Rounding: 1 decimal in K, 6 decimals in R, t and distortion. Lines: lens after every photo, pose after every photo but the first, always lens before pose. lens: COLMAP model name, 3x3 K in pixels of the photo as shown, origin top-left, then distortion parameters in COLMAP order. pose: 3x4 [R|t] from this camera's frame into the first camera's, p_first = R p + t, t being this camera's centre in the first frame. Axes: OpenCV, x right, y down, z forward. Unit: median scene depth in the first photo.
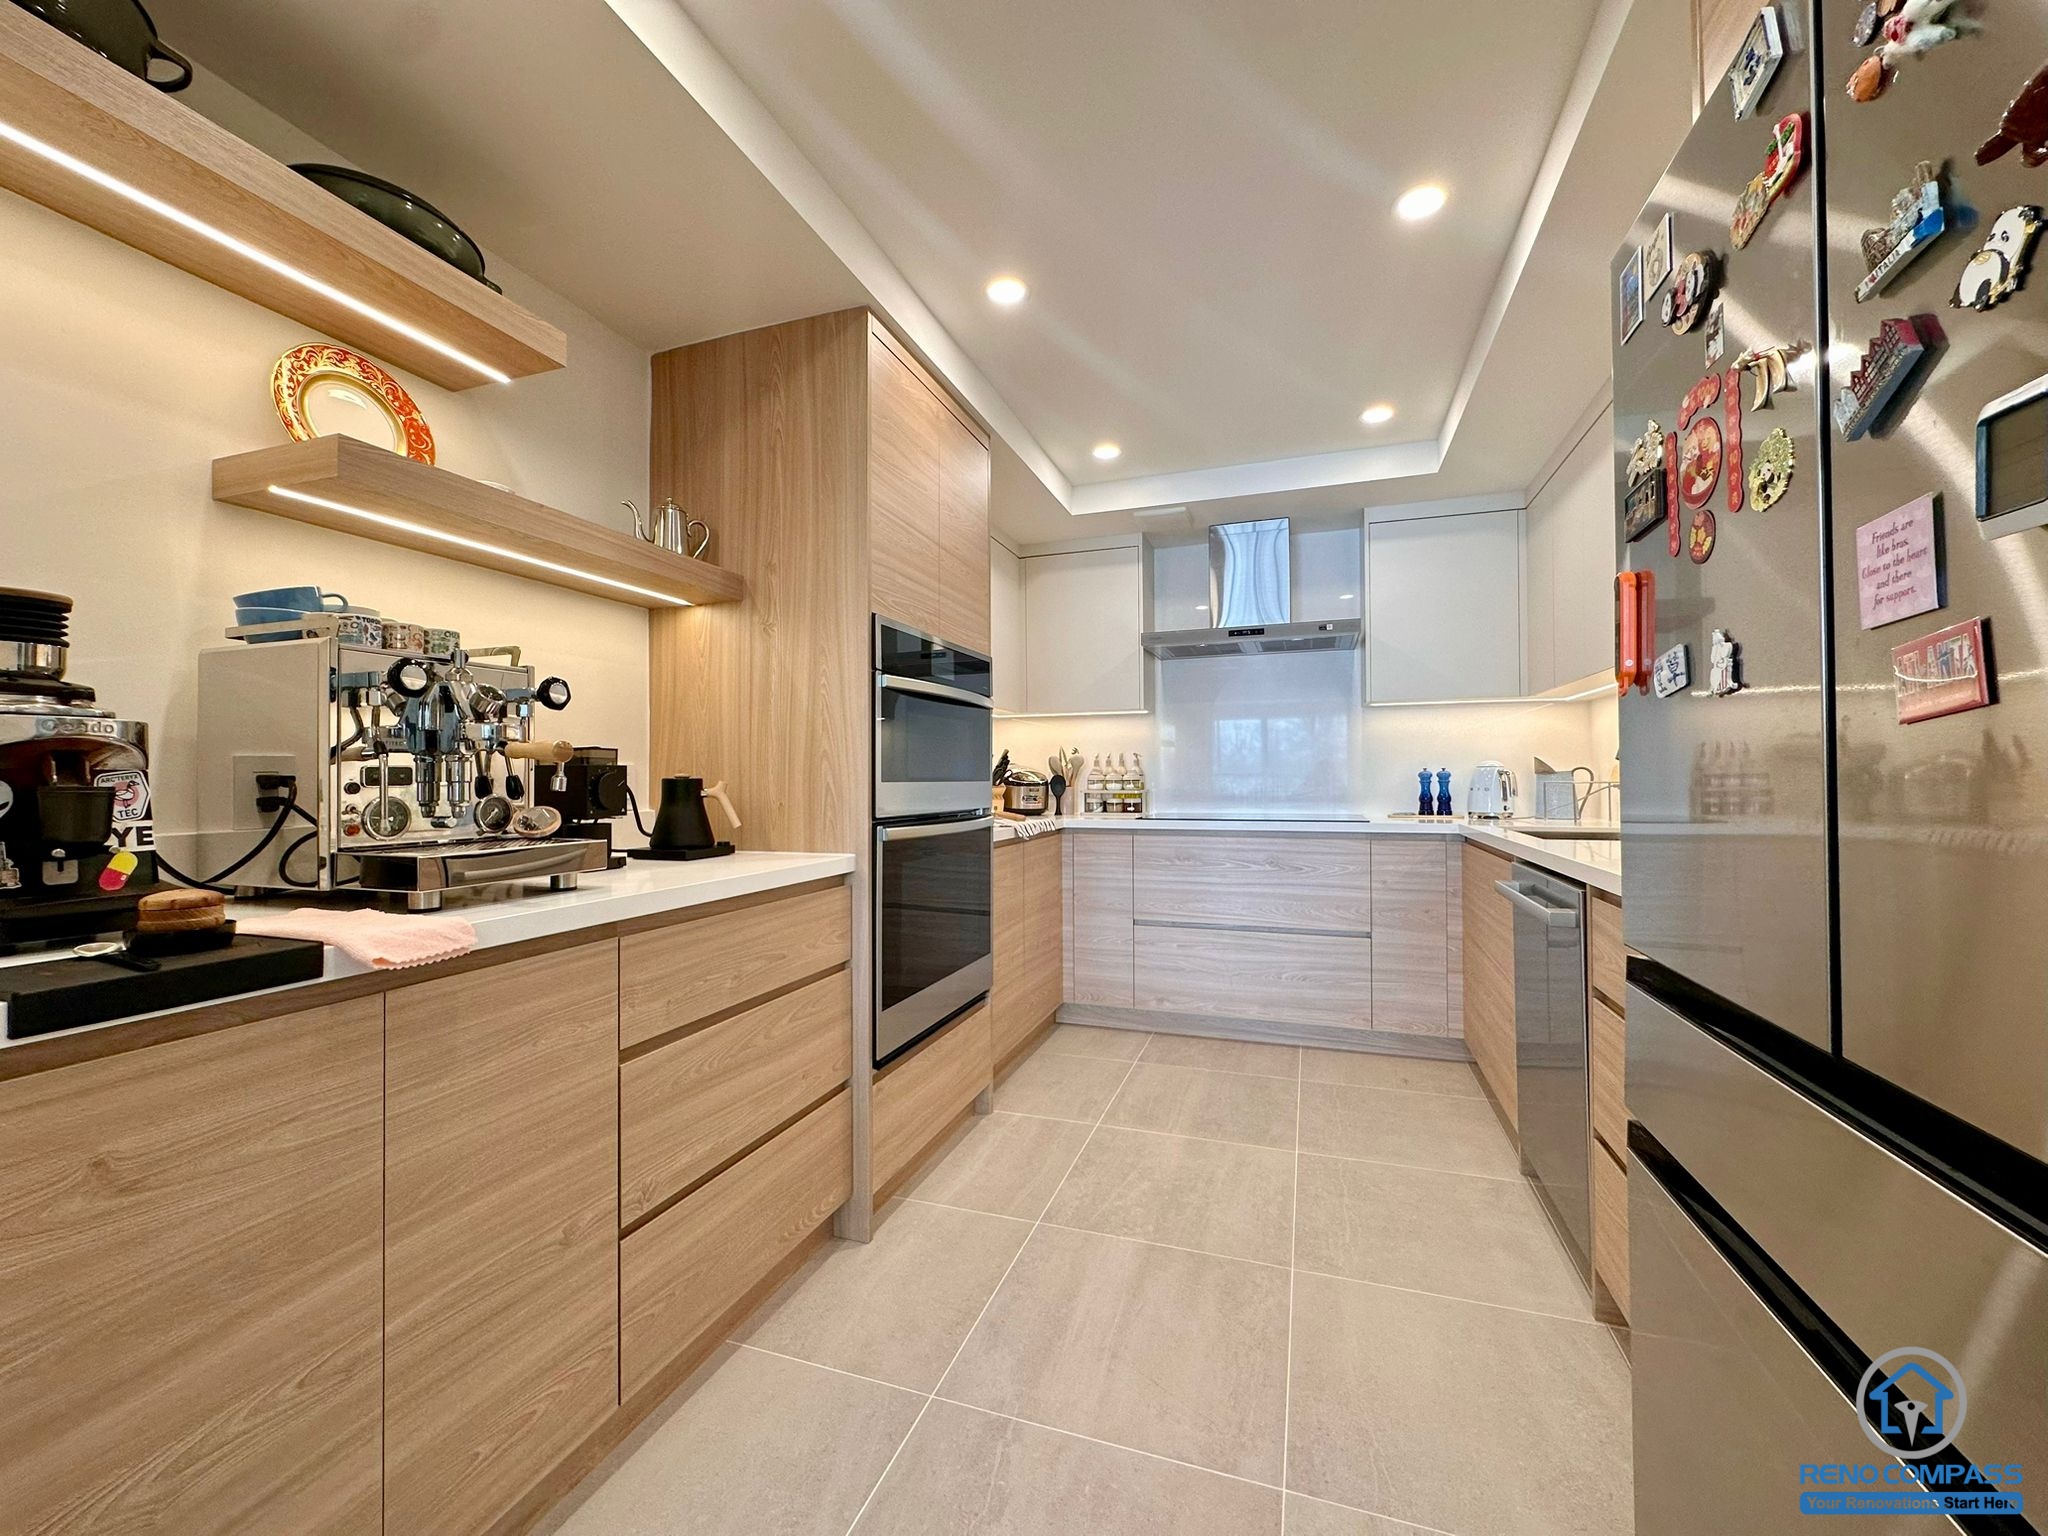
lens RADIAL K [[817.6, 0, 1023.2], [0, 817.6, 765.9], [0, 0, 1]] dist [-0.005211, 0.001111]
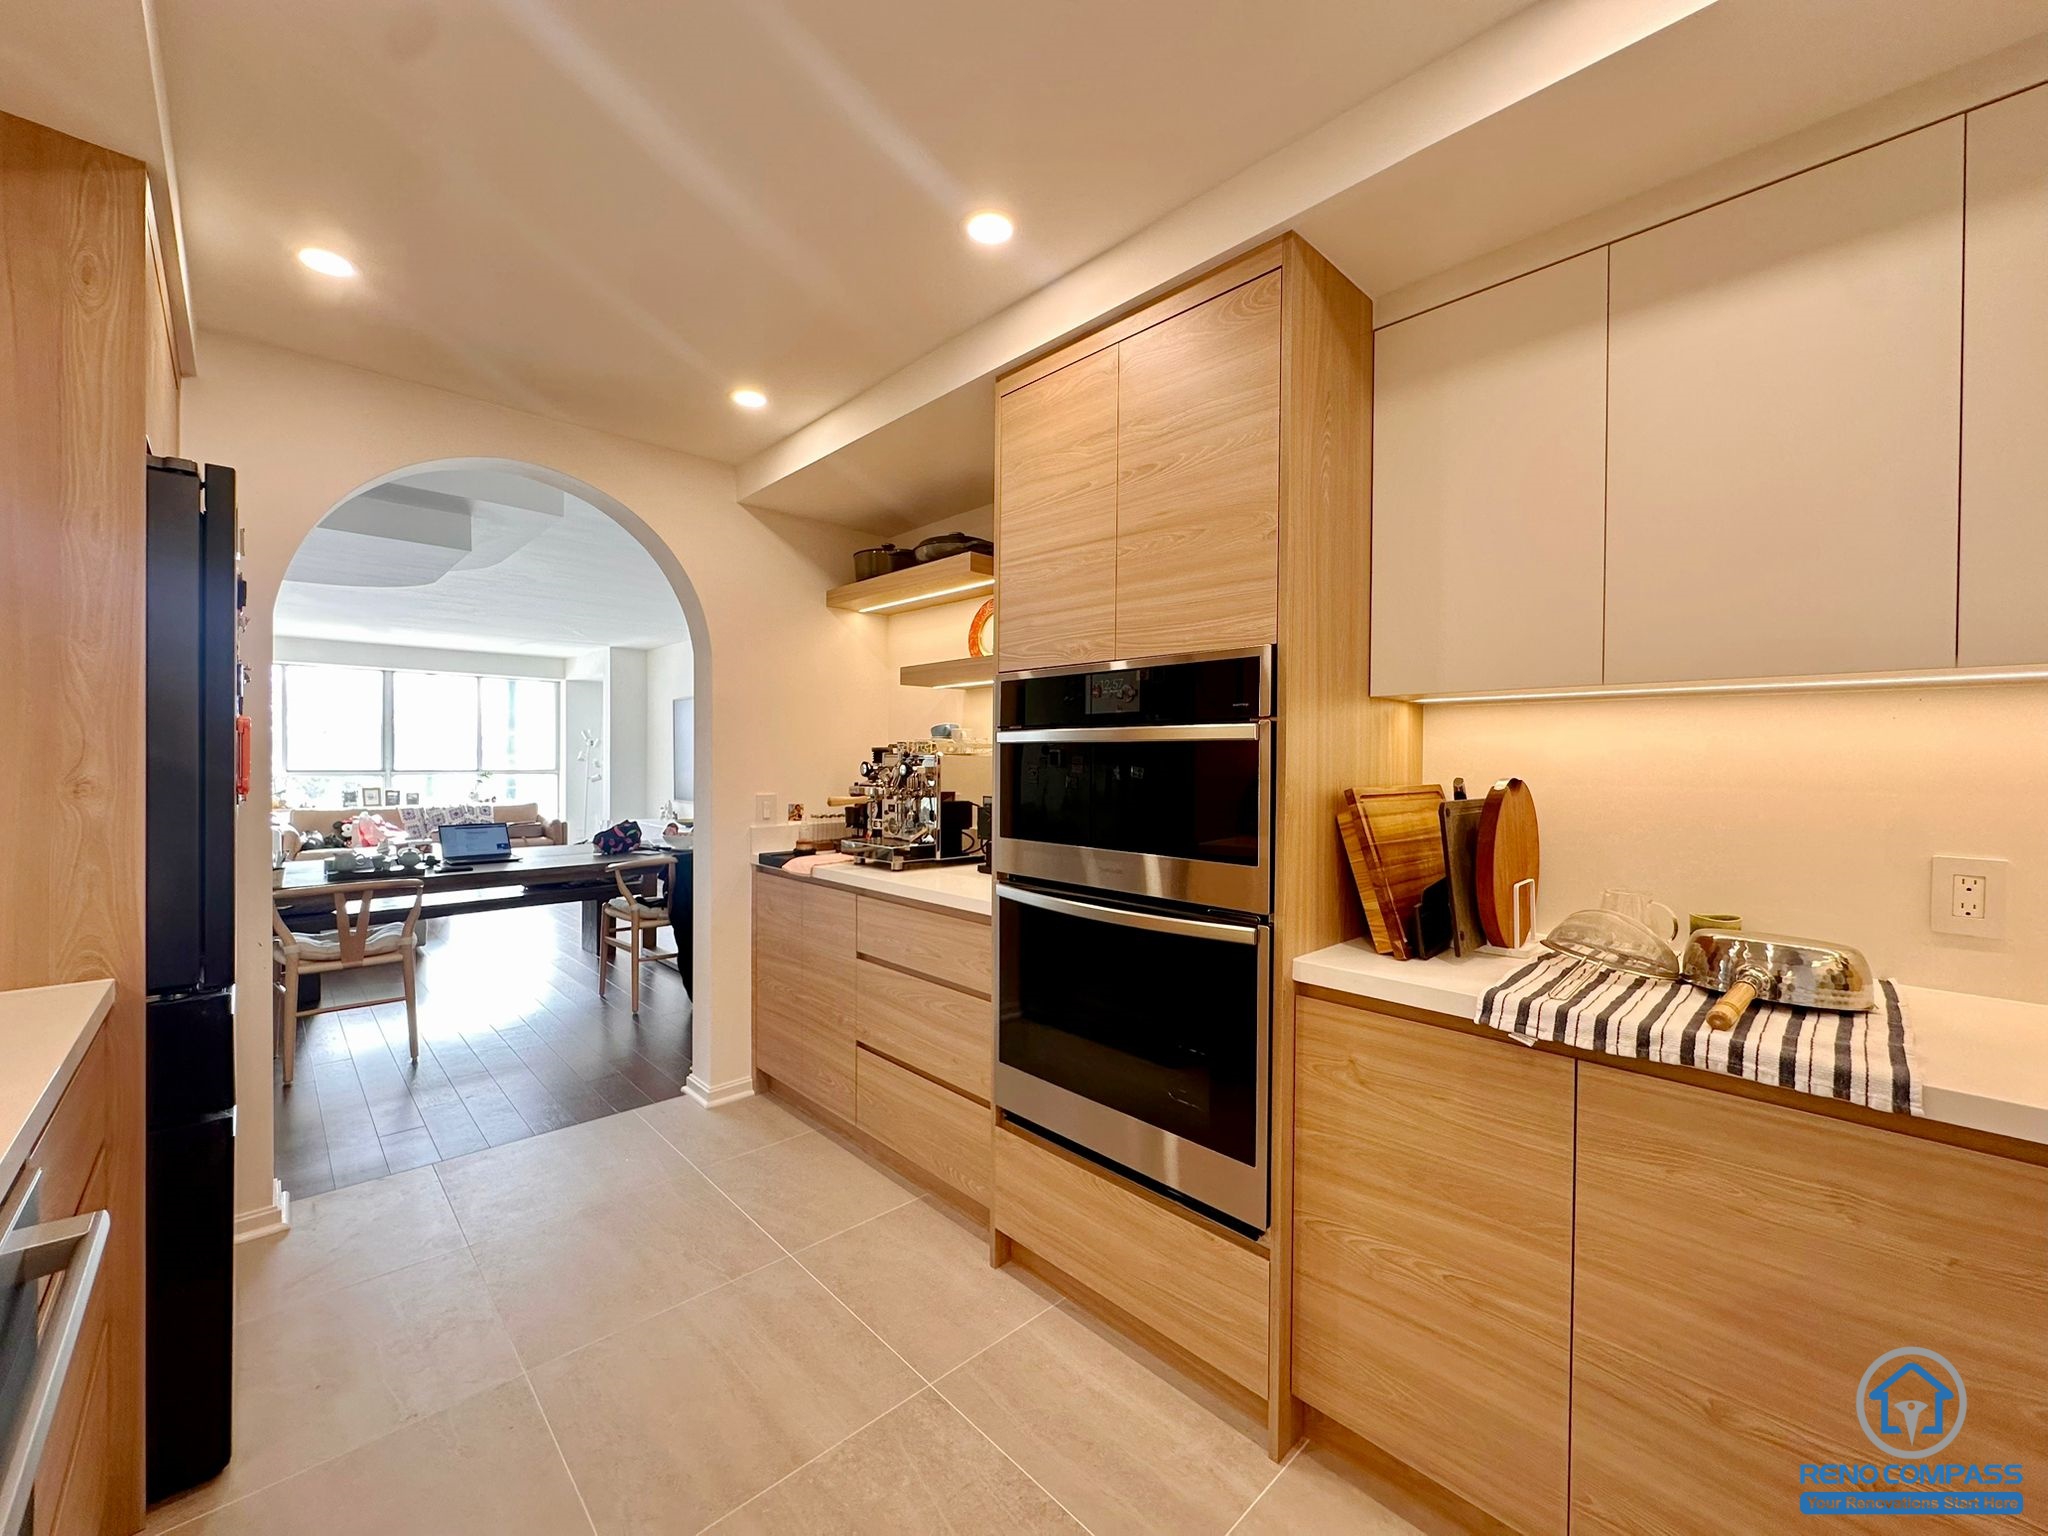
lens RADIAL K [[817.6, 0, 1022.7], [0, 817.6, 769.0], [0, 0, 1]] dist [-0.005211, 0.001111]
pose [[-0.457059, 0.012686, -0.889346, 0.749305], [0.008571, 0.999915, 0.009859, -0.078100], [0.889395, -0.003116, -0.457128, 1.558608]]
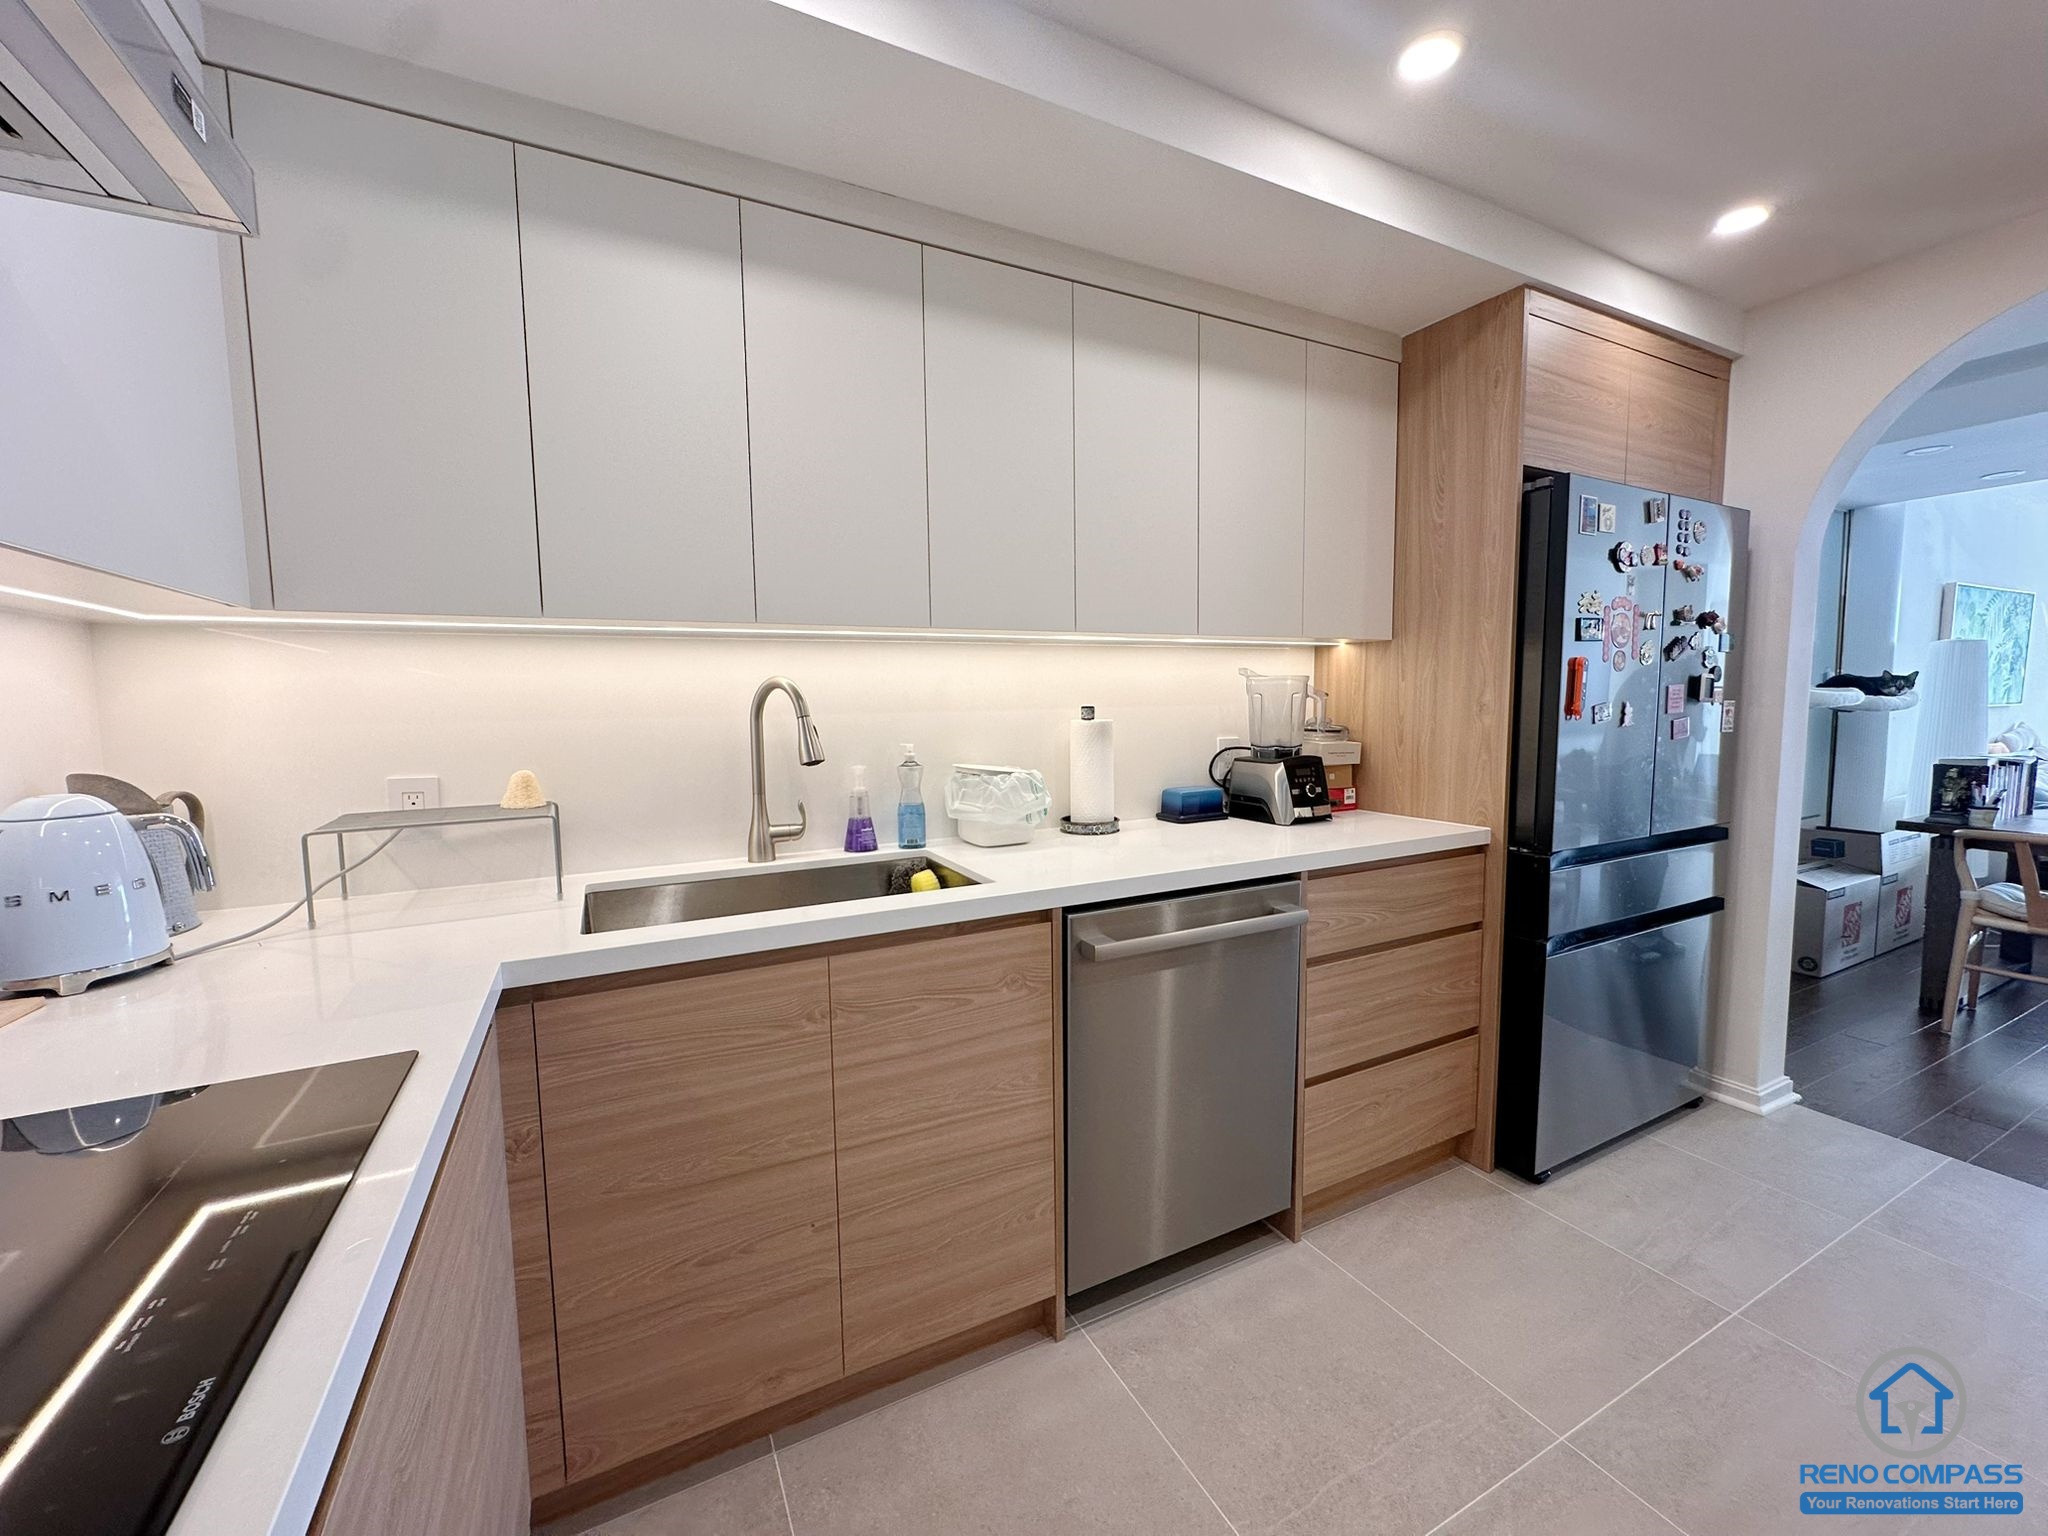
lens RADIAL K [[817.6, 0, 1021.8], [0, 817.6, 767.3], [0, 0, 1]] dist [-0.005211, 0.001111]
pose [[-0.725191, -0.045718, 0.687029, 0.193807], [0.006027, 0.997334, 0.072729, -0.066830], [-0.688522, 0.056883, -0.722981, 1.789896]]
